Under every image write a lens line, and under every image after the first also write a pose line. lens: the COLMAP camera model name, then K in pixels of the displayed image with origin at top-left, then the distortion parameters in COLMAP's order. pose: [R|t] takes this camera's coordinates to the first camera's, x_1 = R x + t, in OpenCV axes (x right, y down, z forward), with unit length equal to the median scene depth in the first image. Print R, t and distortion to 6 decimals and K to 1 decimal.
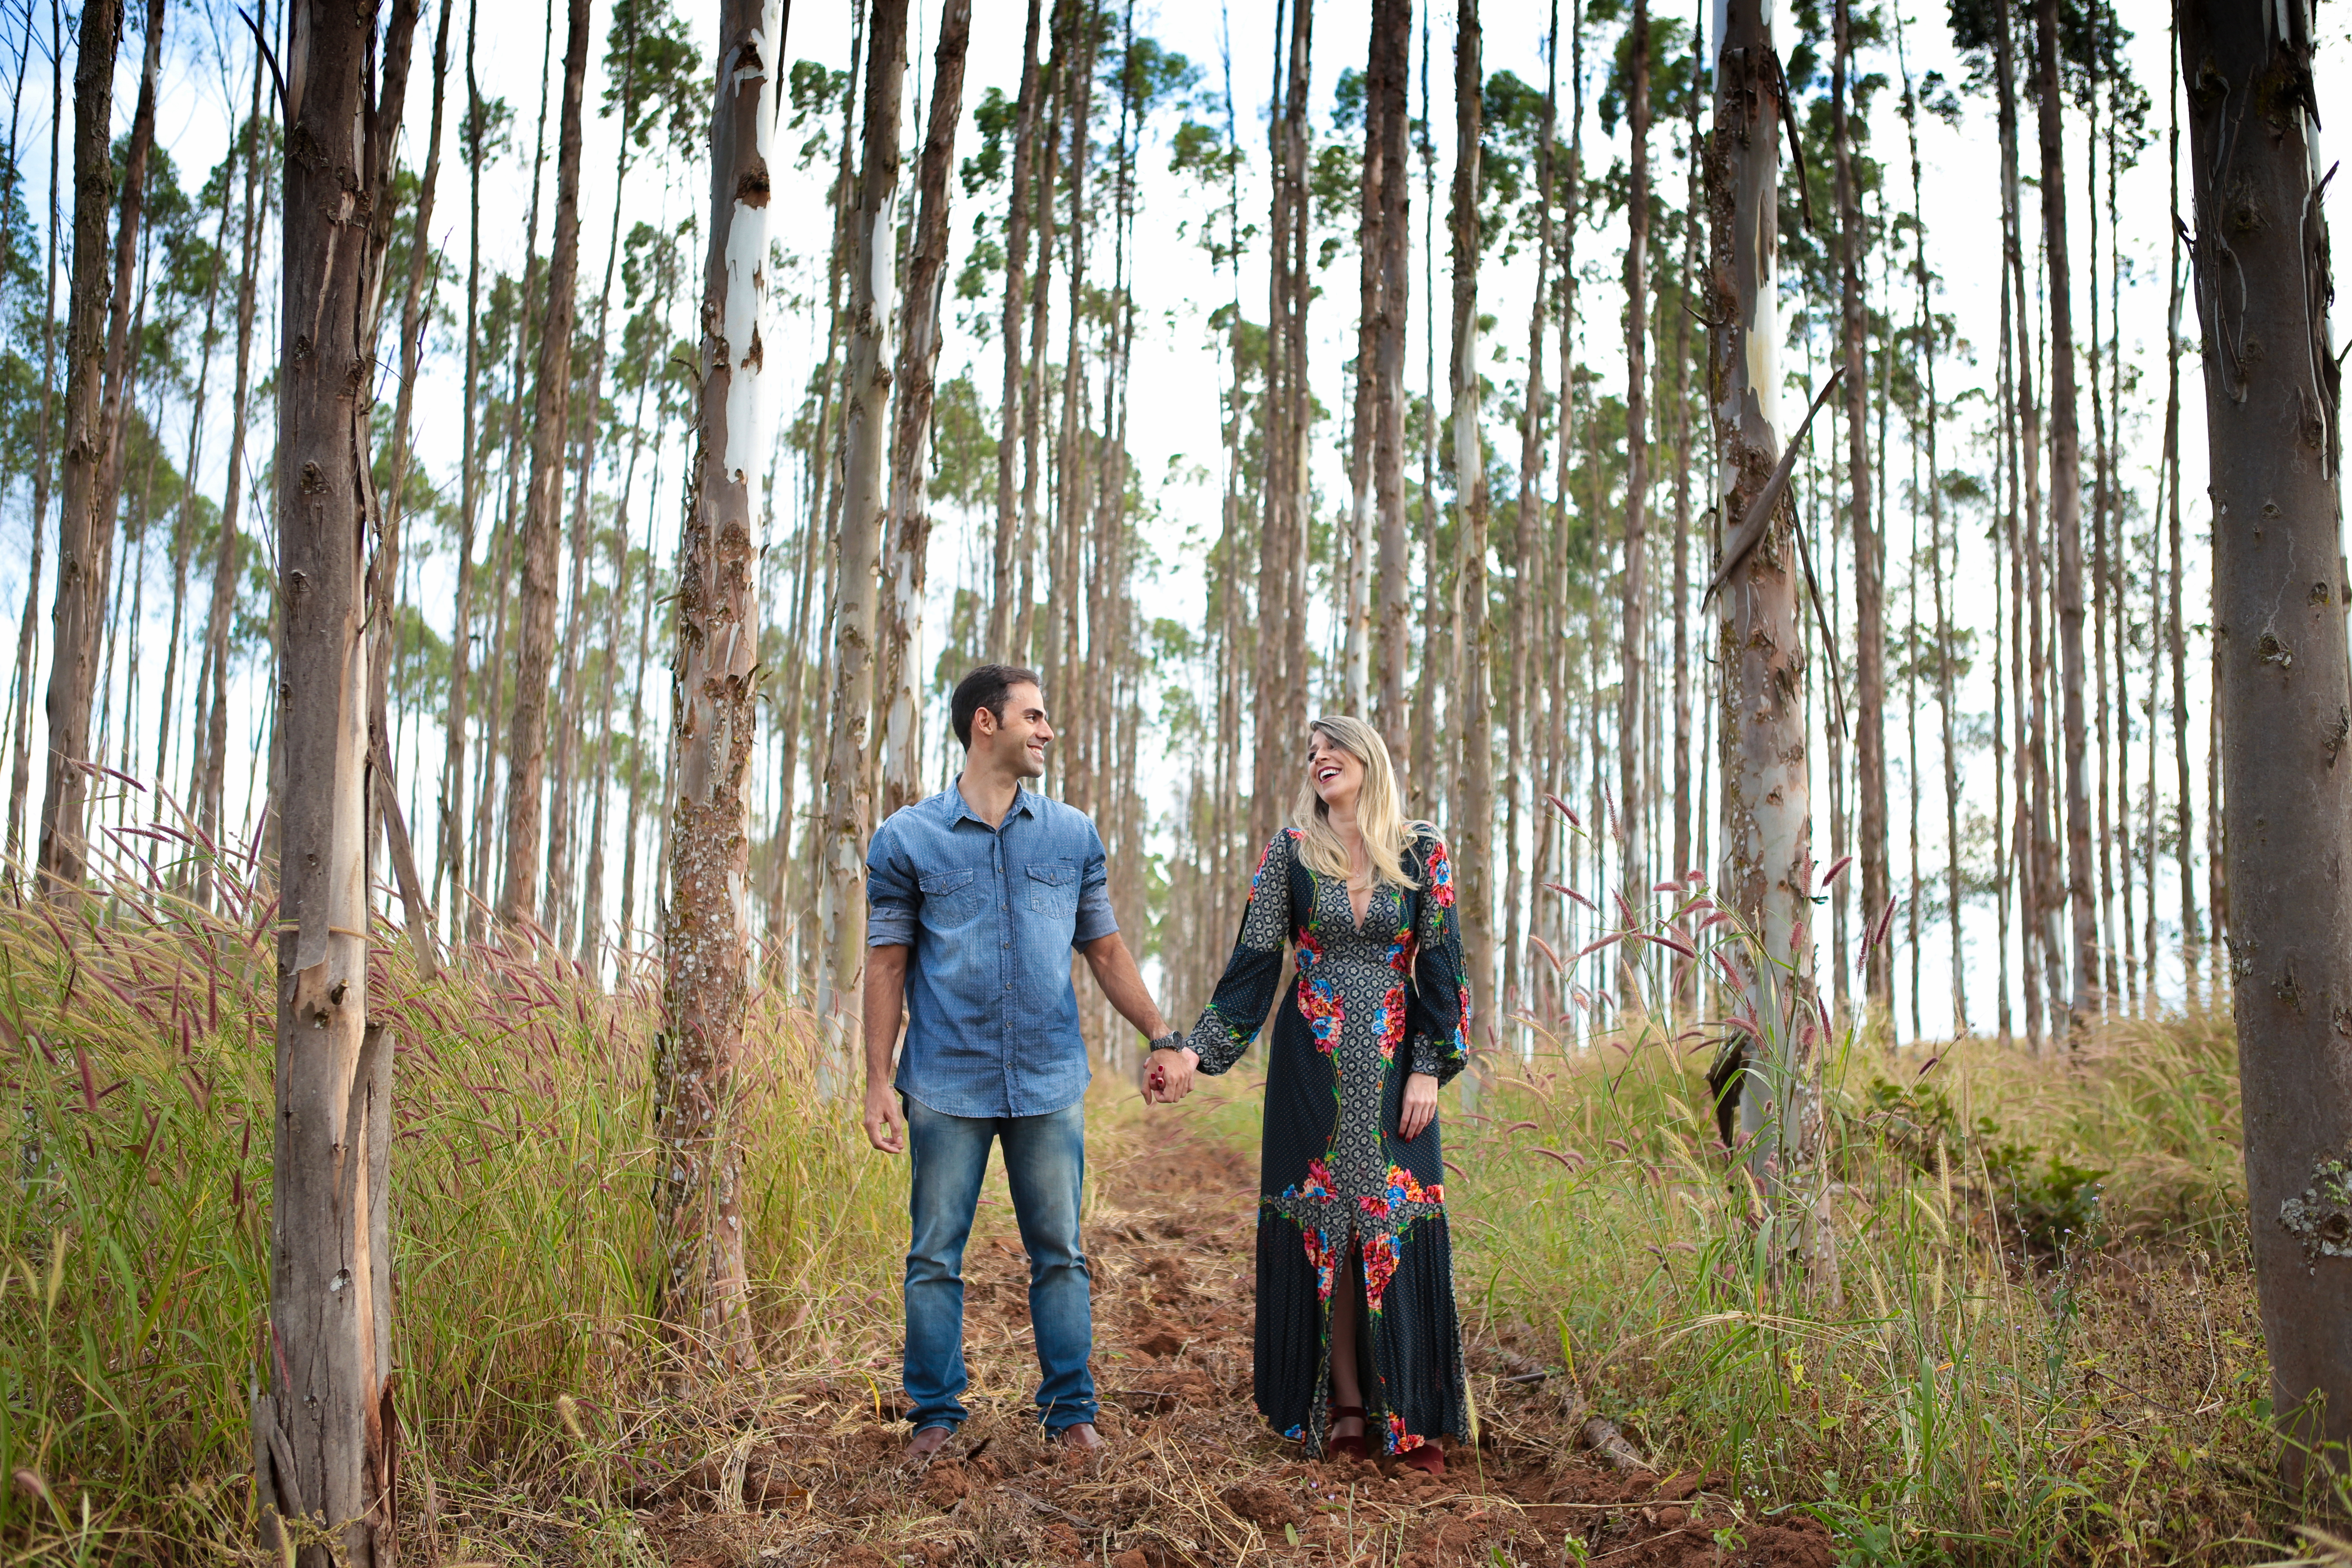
lens RADIAL K [[2544.3, 0, 1178.8], [0, 2544.3, 787.2], [0, 0, 1]] dist [-0.004138, 0.000000]
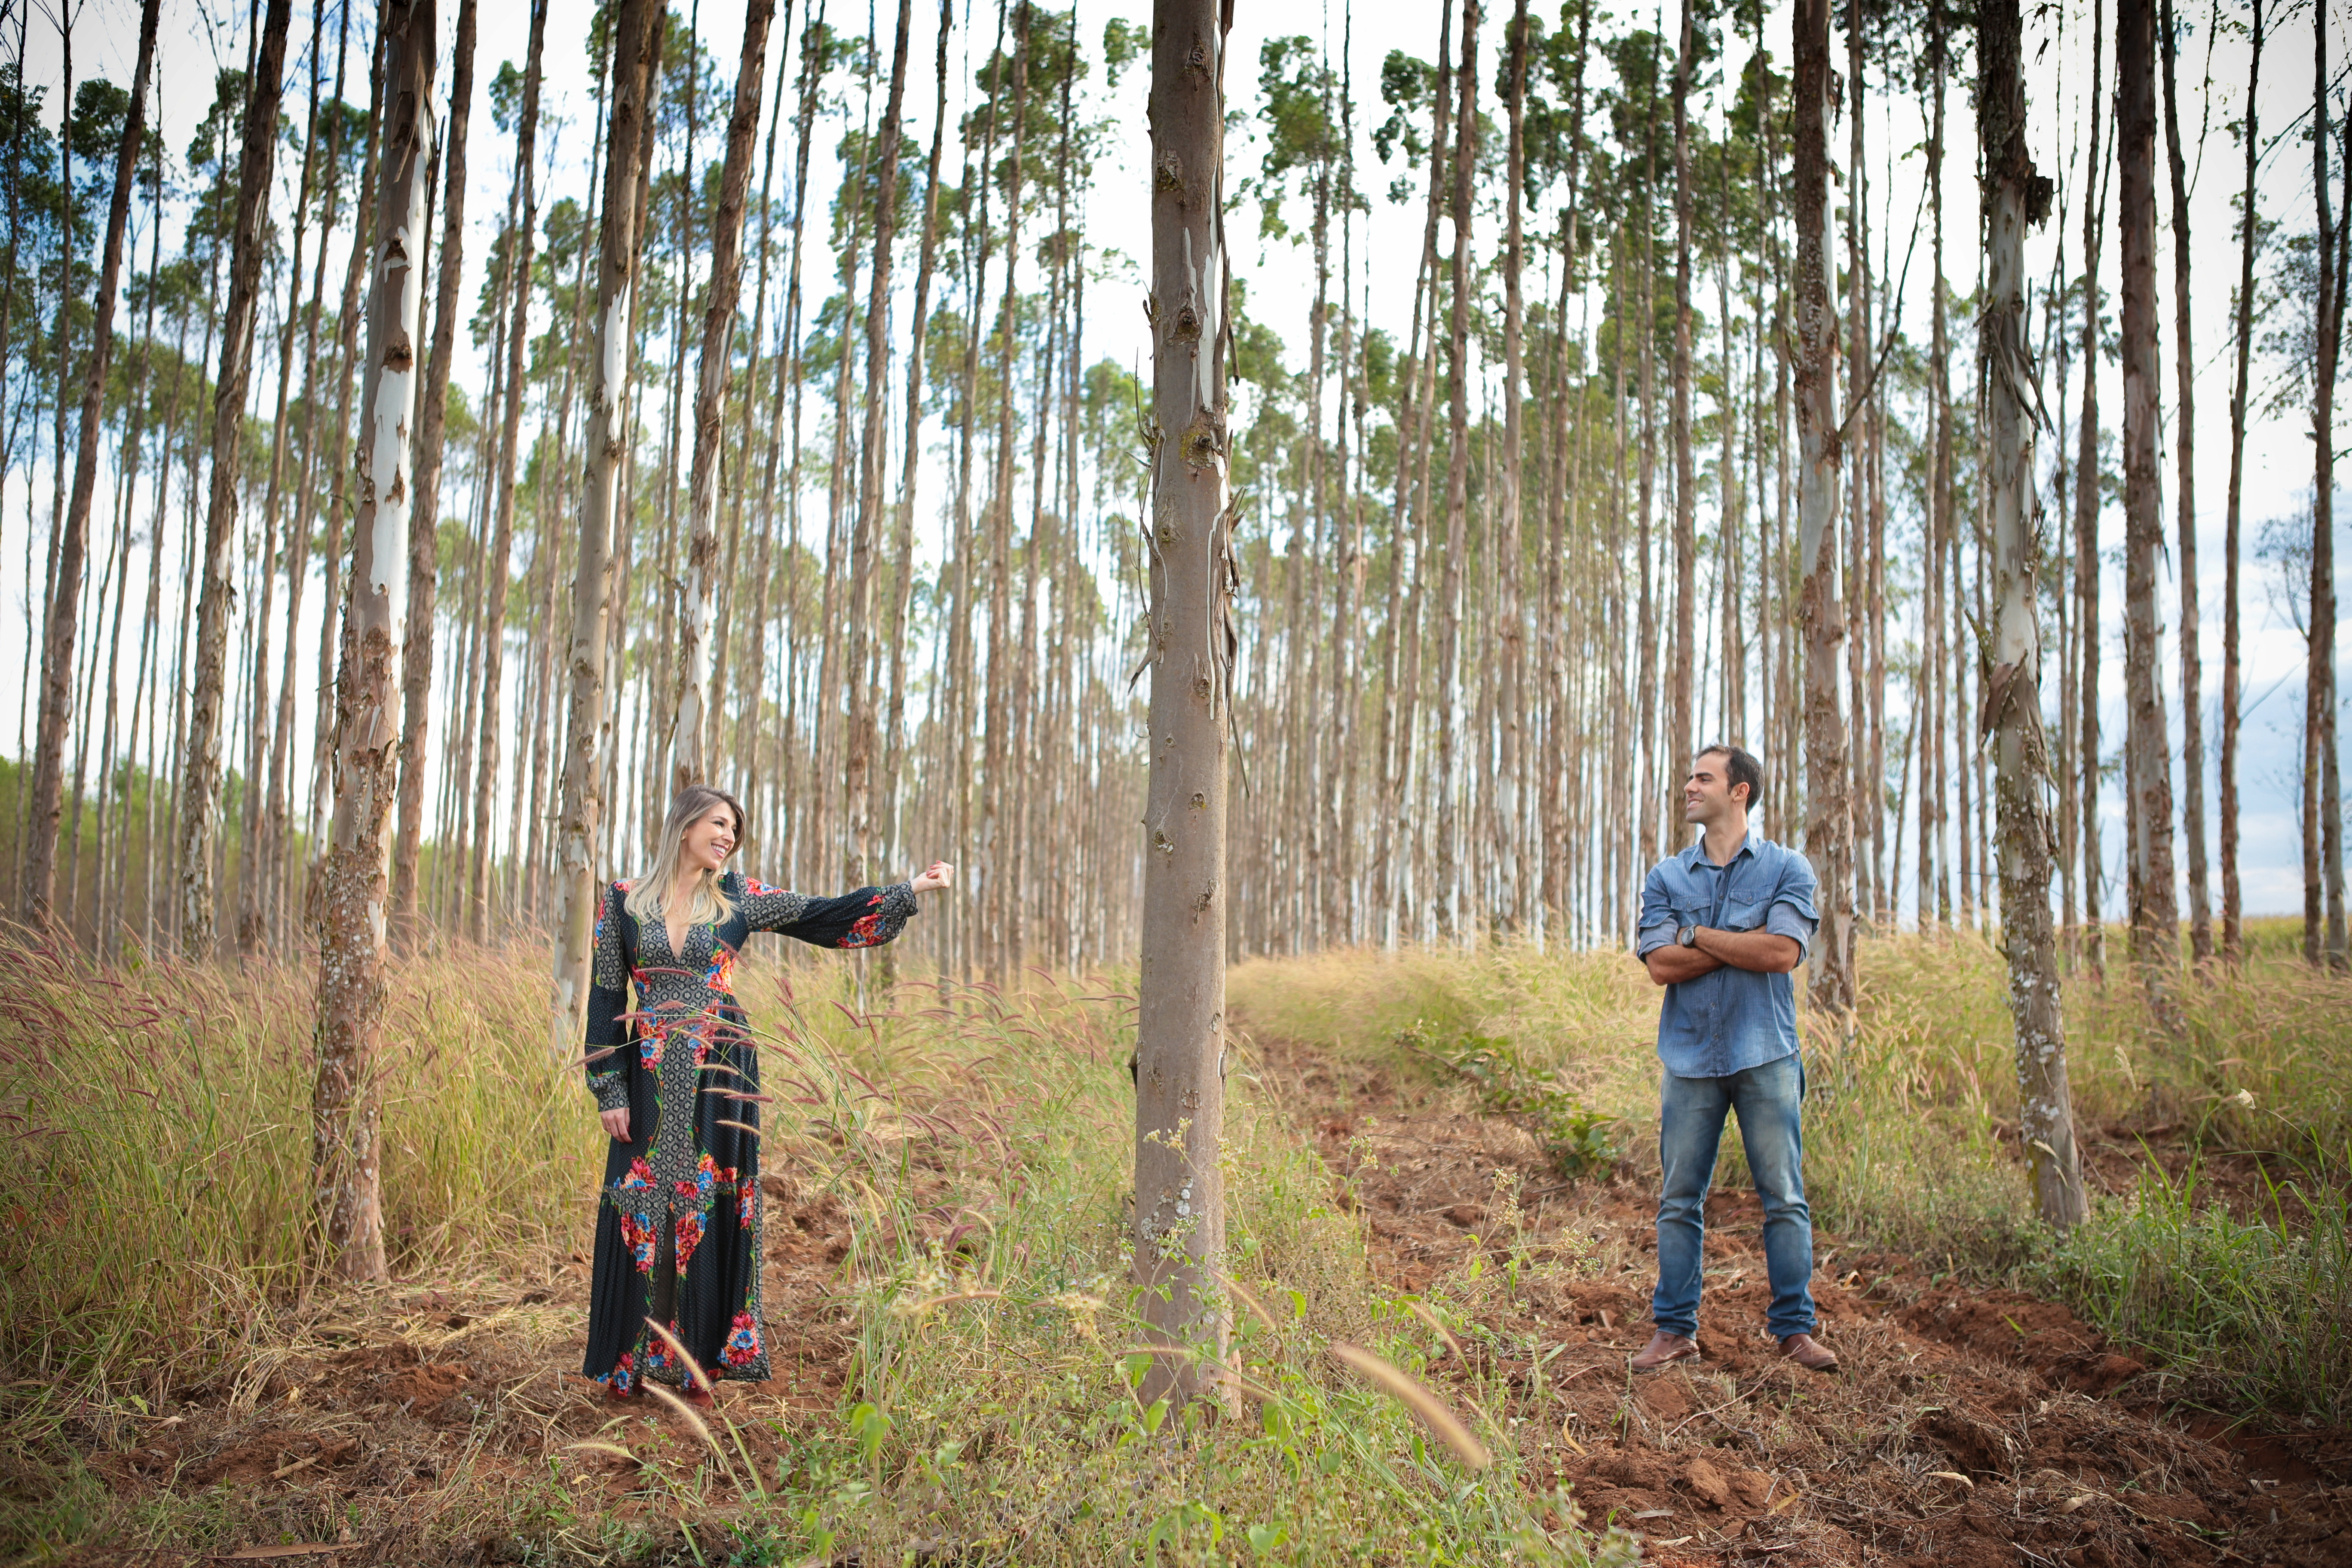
lens RADIAL K [[2455.7, 0, 1174.0], [0, 2455.7, 781.4], [0, 0, 1]] dist [-0.001124, 0.000000]
pose [[0.999768, 0.002673, -0.021388, 0.246500], [-0.001734, 0.999040, 0.043767, -0.079498], [0.021484, -0.043719, 0.998813, -0.219785]]
